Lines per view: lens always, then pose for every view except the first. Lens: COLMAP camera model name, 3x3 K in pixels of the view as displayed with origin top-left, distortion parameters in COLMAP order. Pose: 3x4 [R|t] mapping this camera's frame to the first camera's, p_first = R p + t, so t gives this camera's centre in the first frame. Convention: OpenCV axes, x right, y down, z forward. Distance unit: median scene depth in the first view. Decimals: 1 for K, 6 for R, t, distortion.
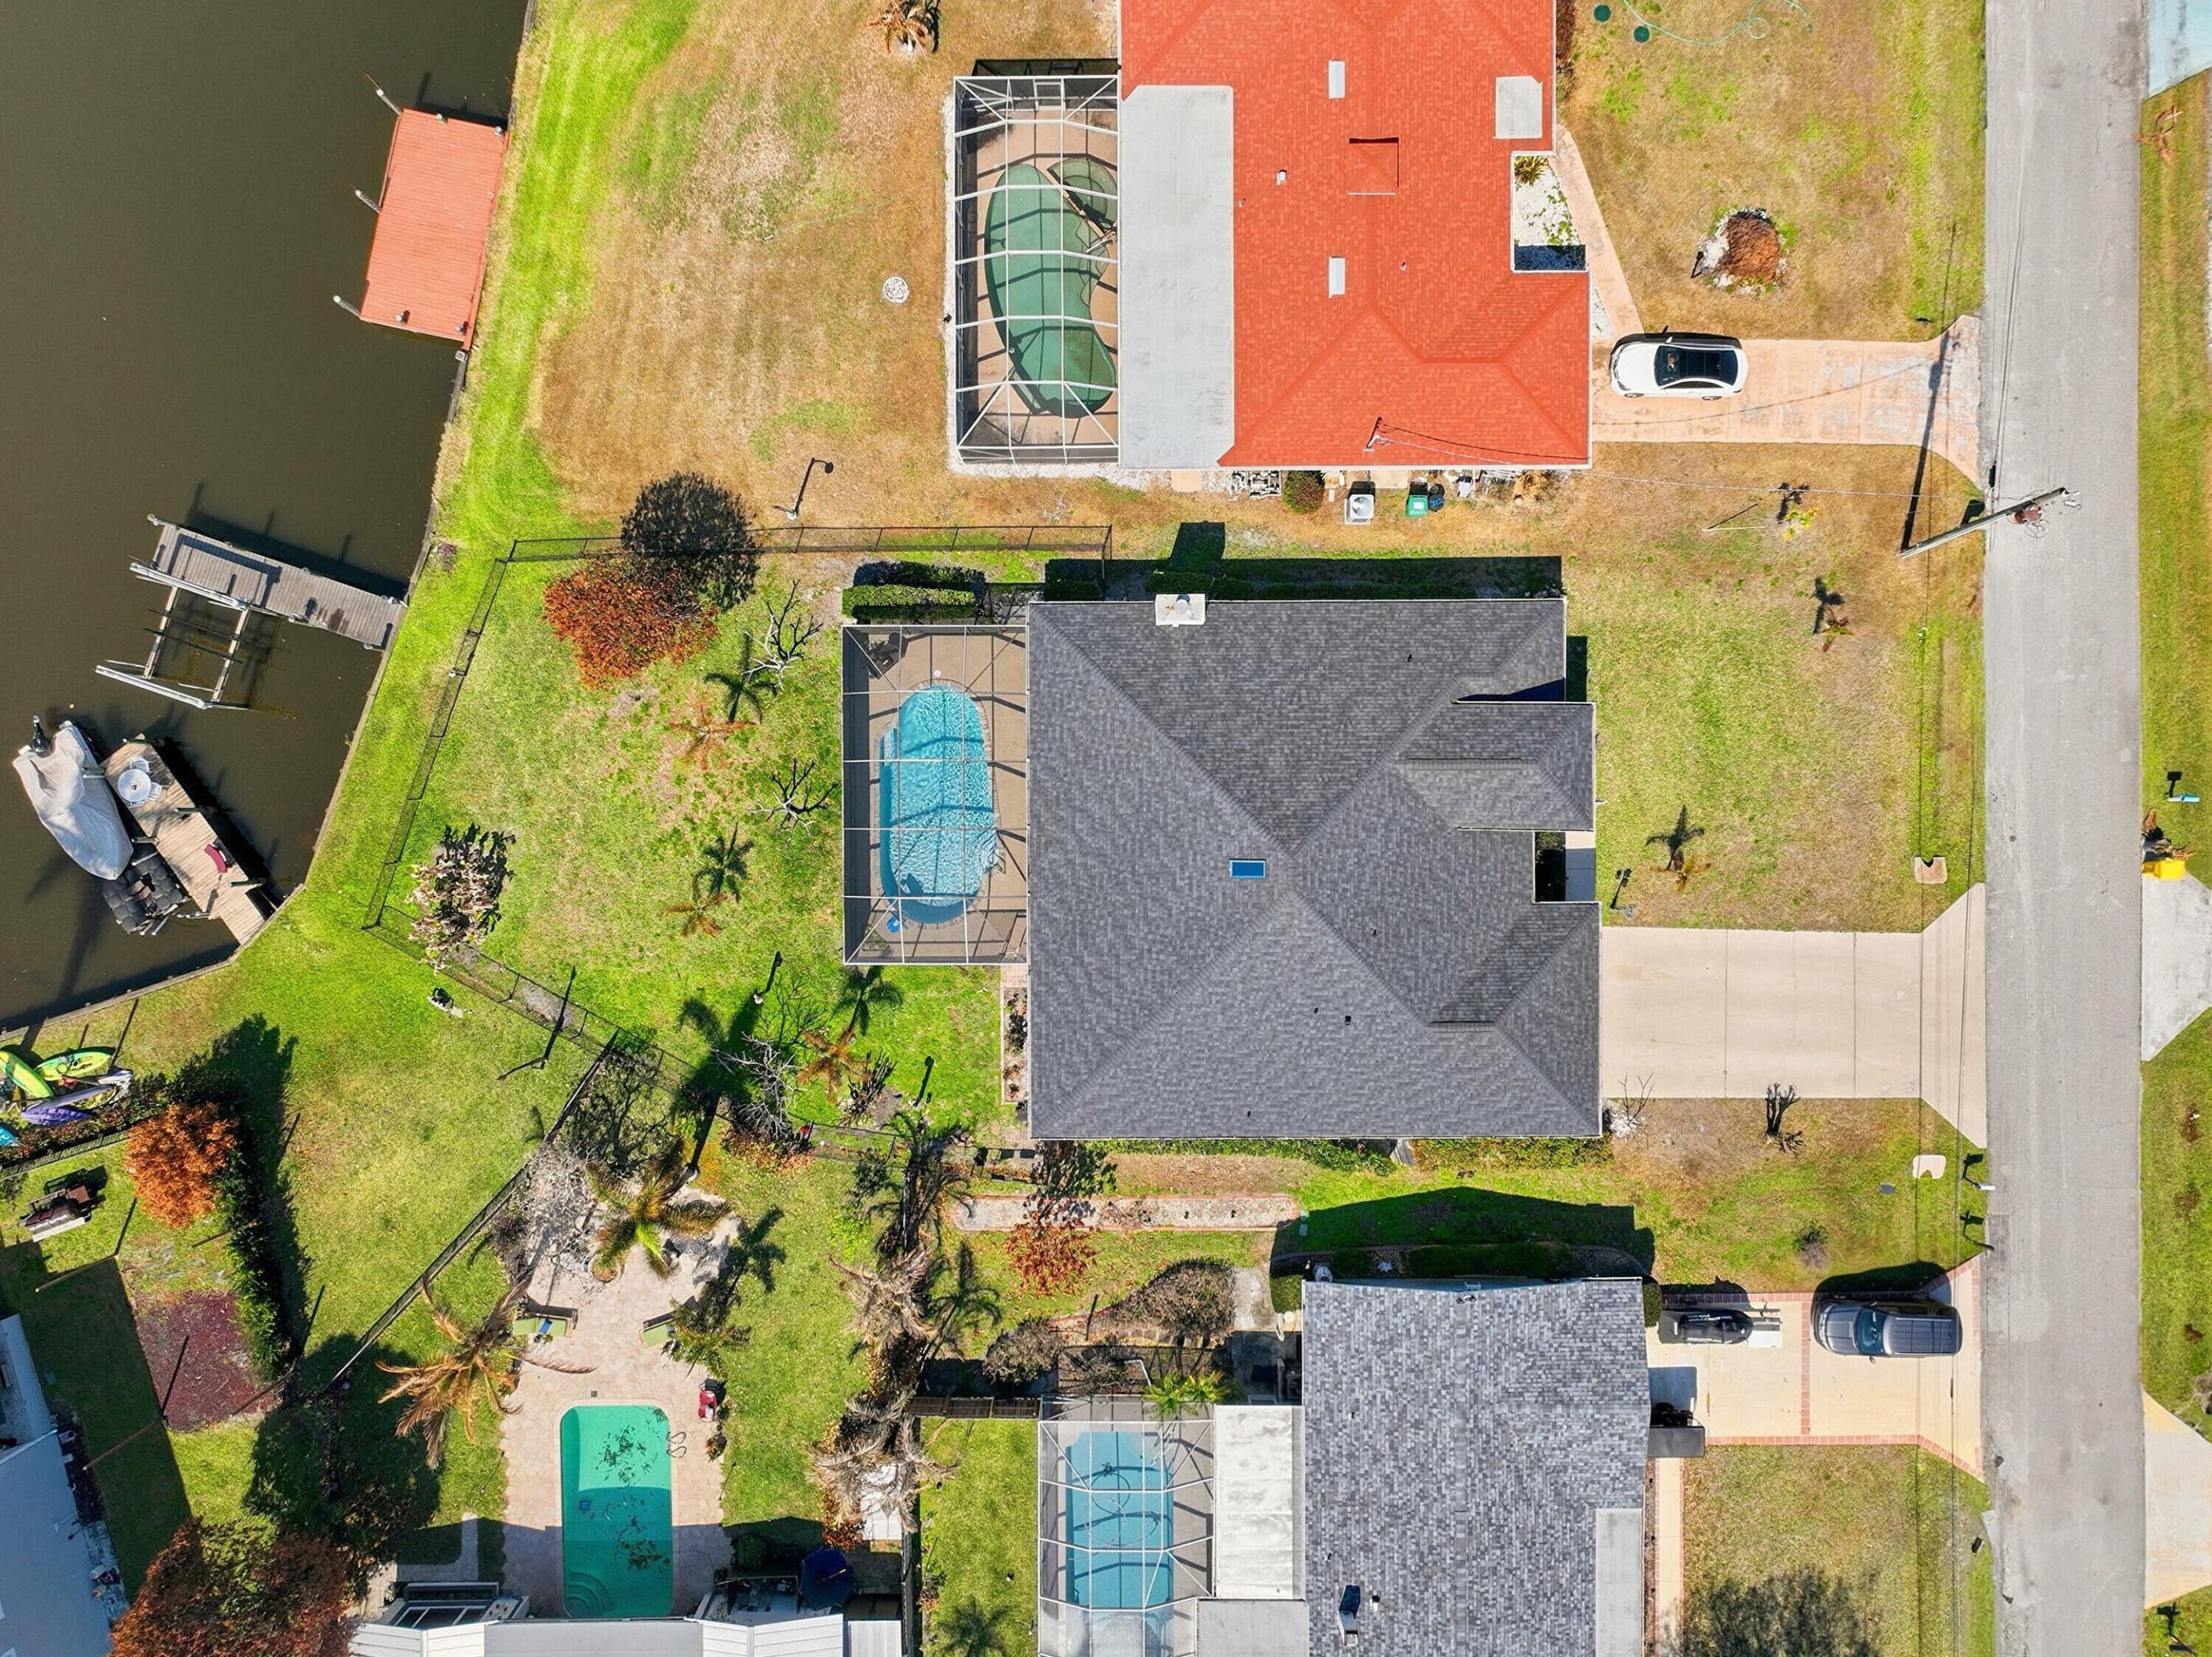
lens RADIAL K [[1559.1, 0, 1106.0], [0, 1559.1, 828.5], [0, 0, 1]] dist [0.000719, 0.000480]
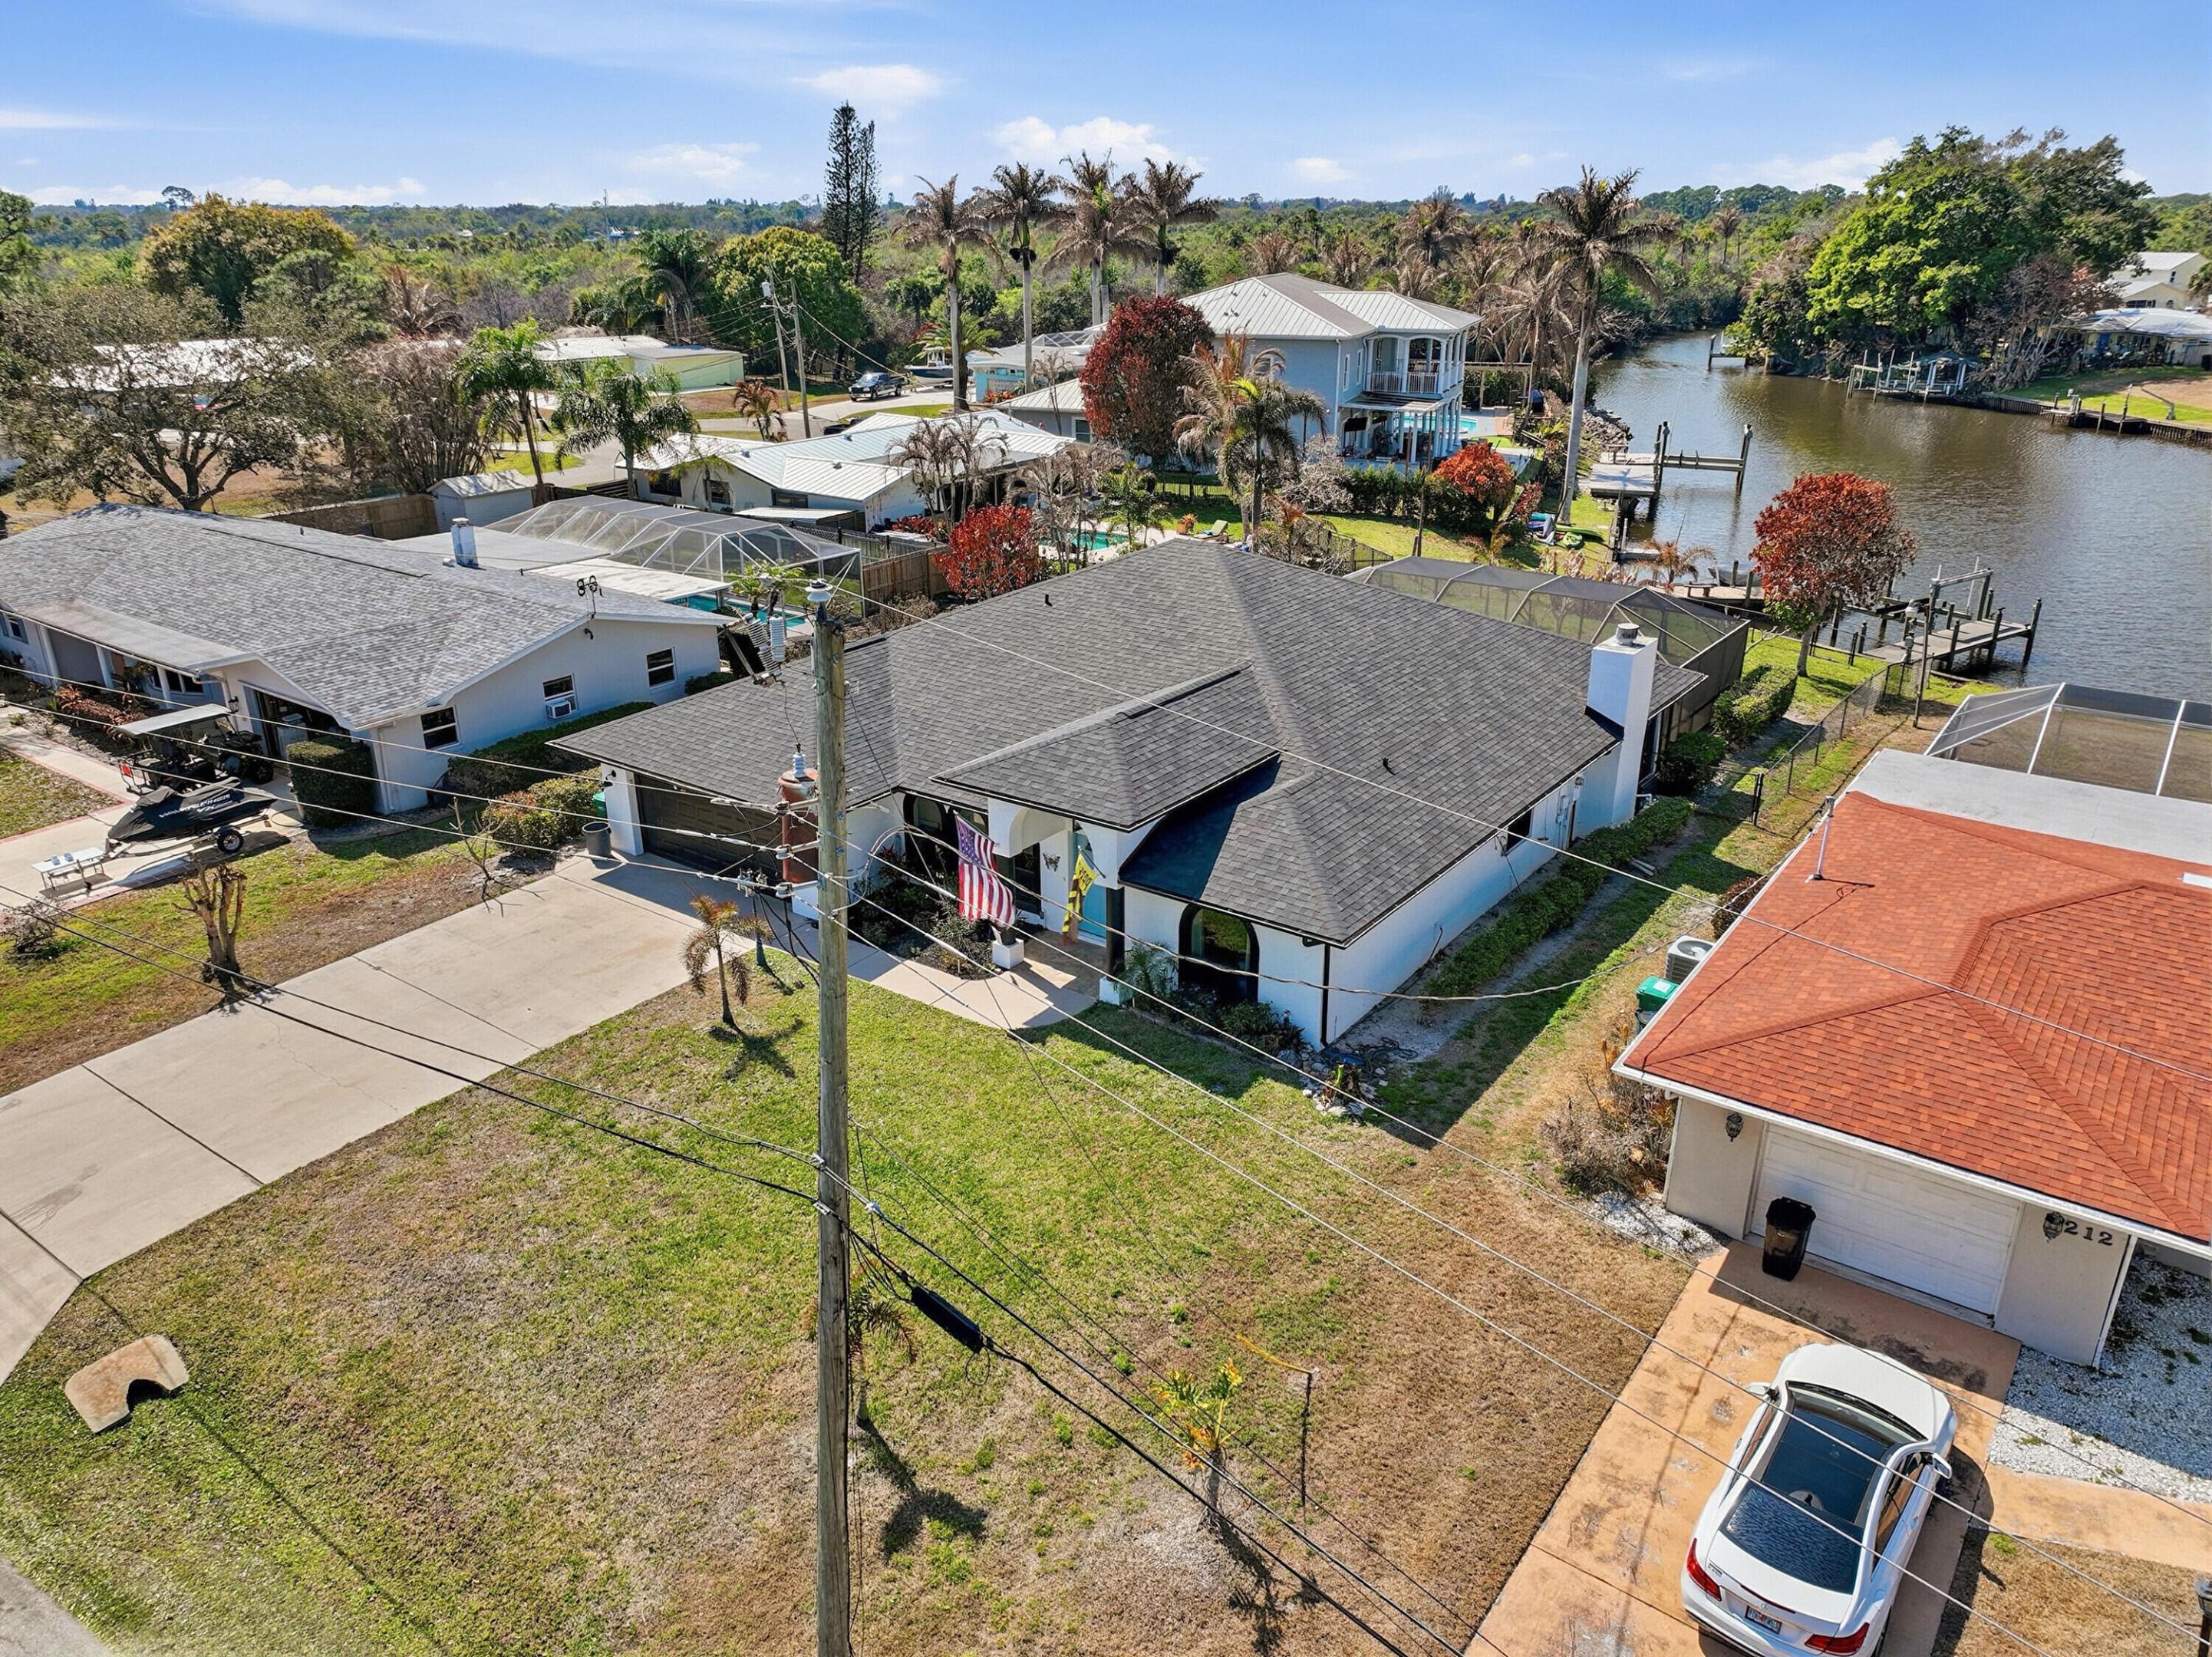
lens RADIAL K [[1559.1, 0, 1106.0], [0, 1559.1, 828.5], [0, 0, 1]] dist [0.000719, 0.000480]
pose [[-0.596974, 0.296867, -0.745313, 0.625013], [-0.802249, -0.225896, 0.552601, -0.314117], [-0.004314, 0.927815, 0.373016, 0.762281]]
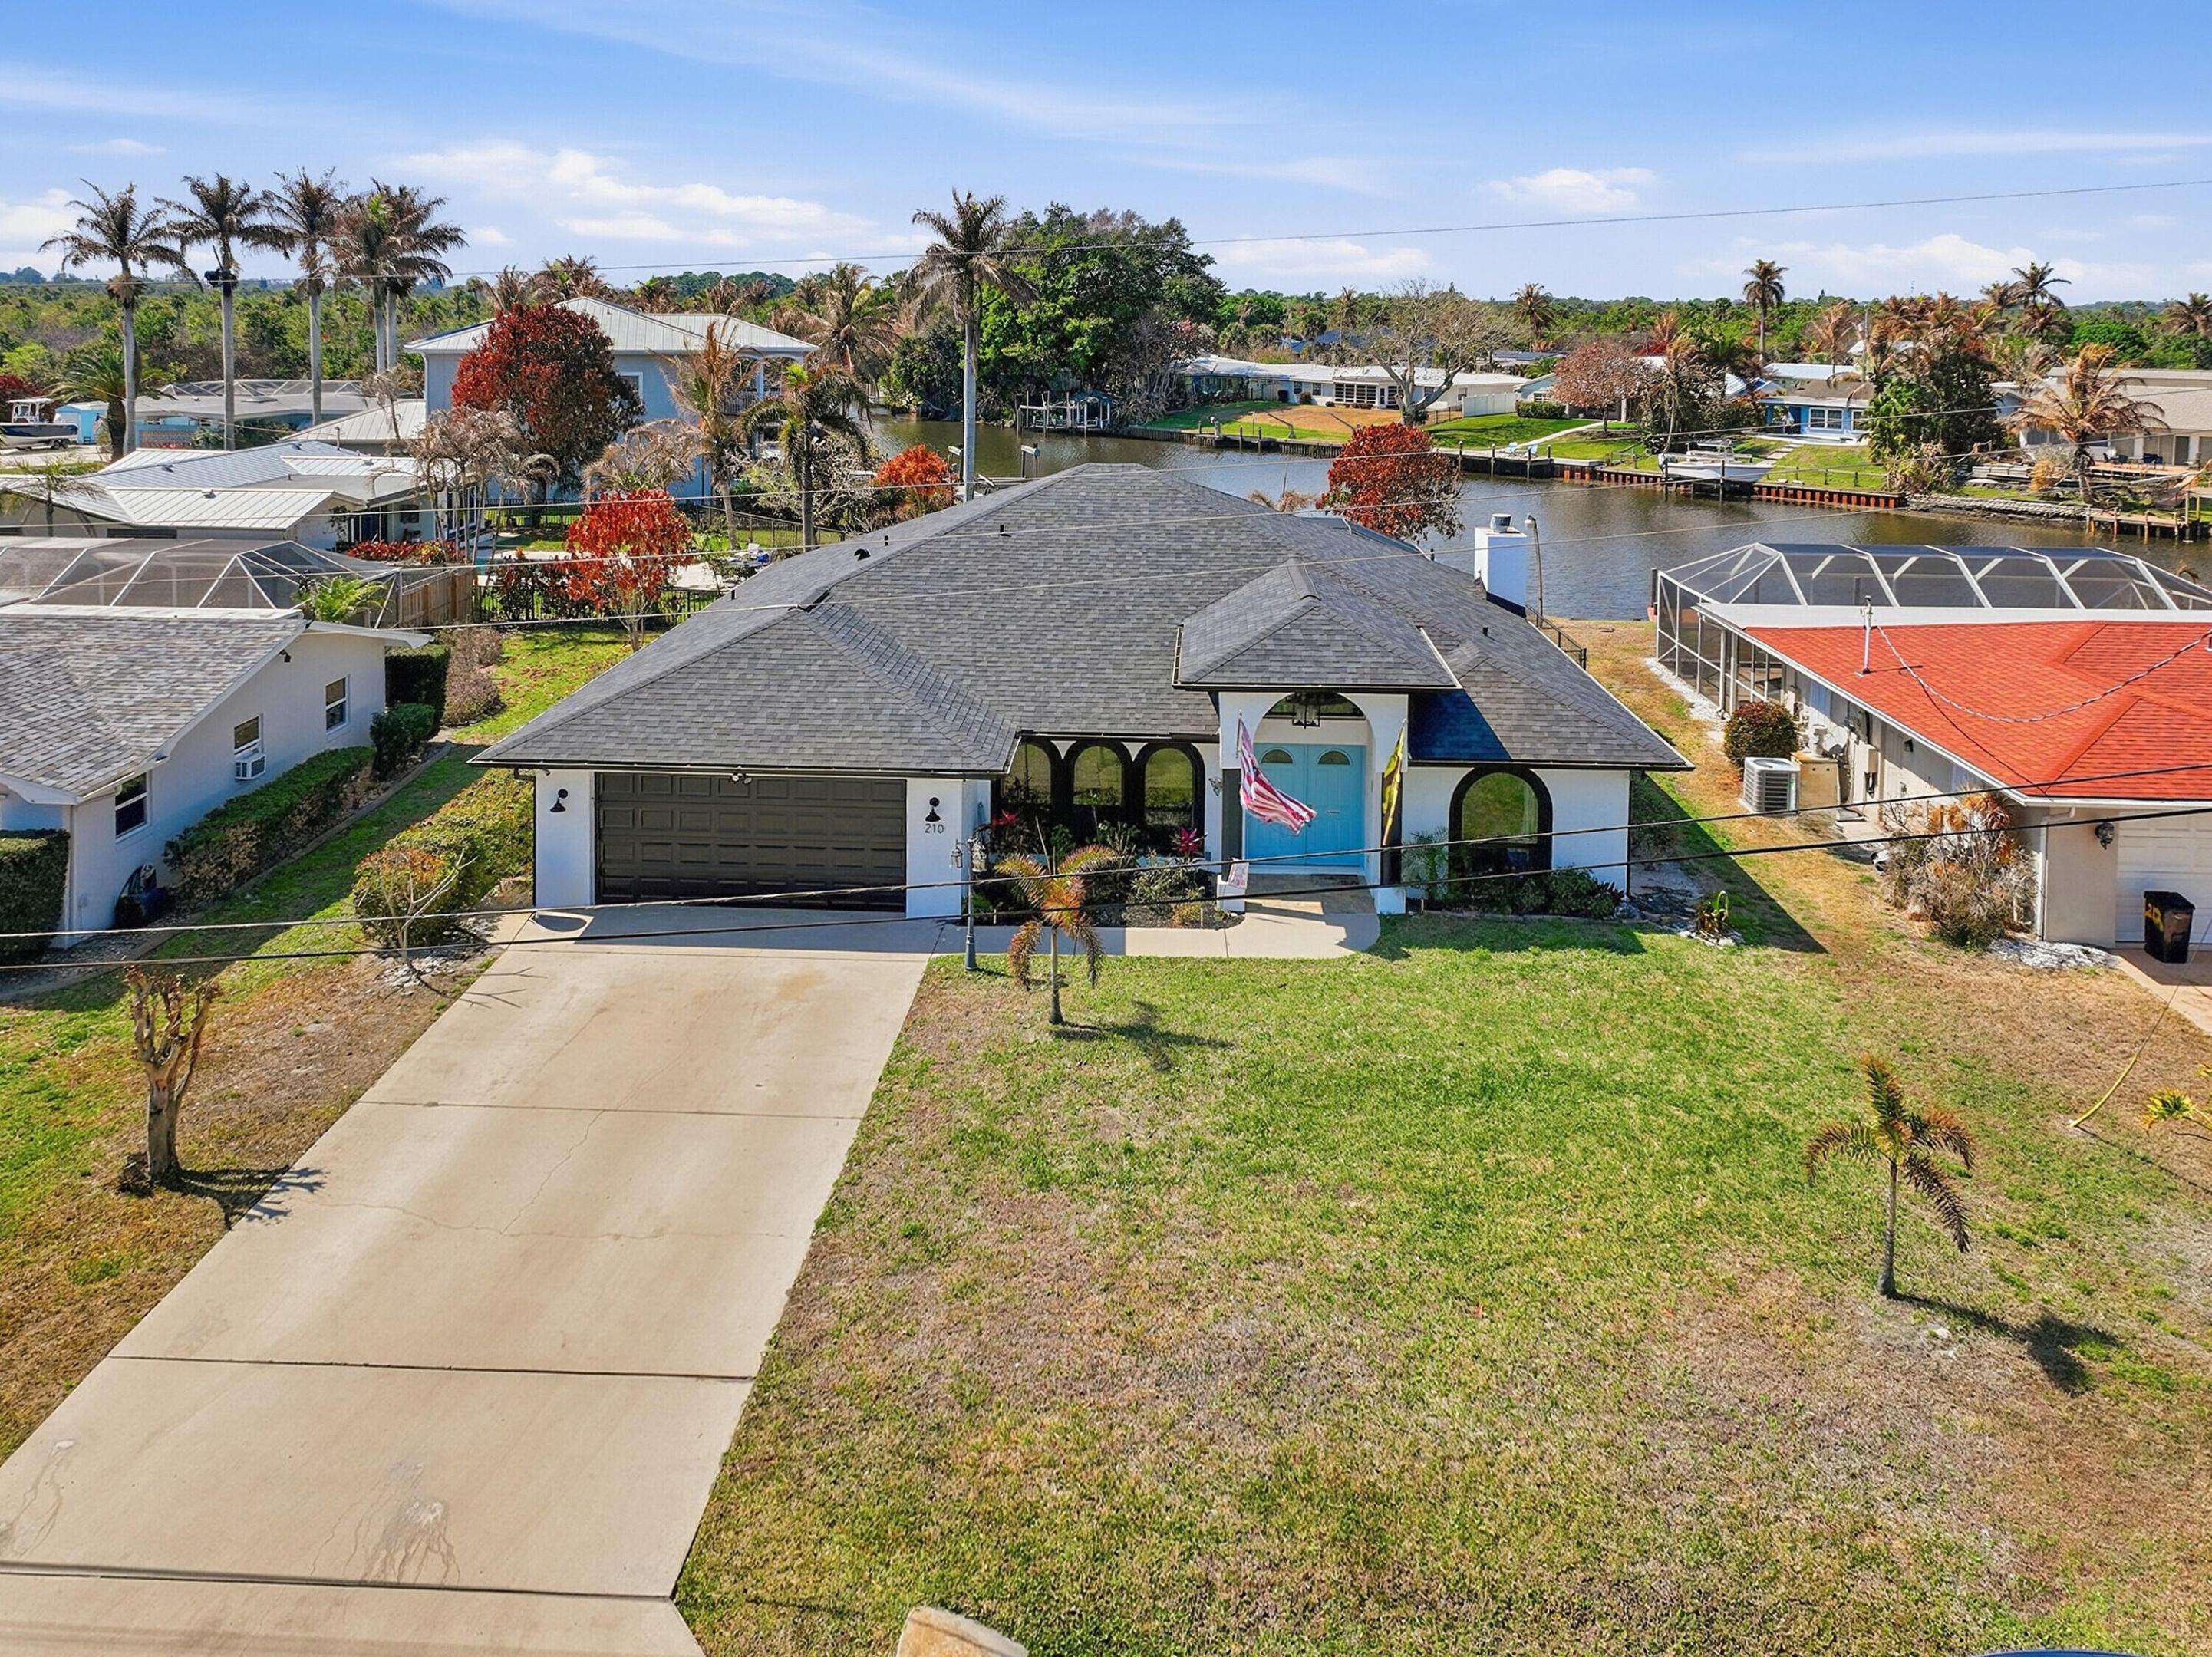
lens RADIAL K [[1705.9, 0, 1101.8], [0, 1705.9, 426.7], [0, 0, 1]] dist [0.009451, -0.009345]
pose [[-0.046902, 0.069270, -0.996495, 0.742443], [-0.998651, -0.025494, 0.045232, 0.002327], [-0.022271, 0.997272, 0.070372, 0.828196]]
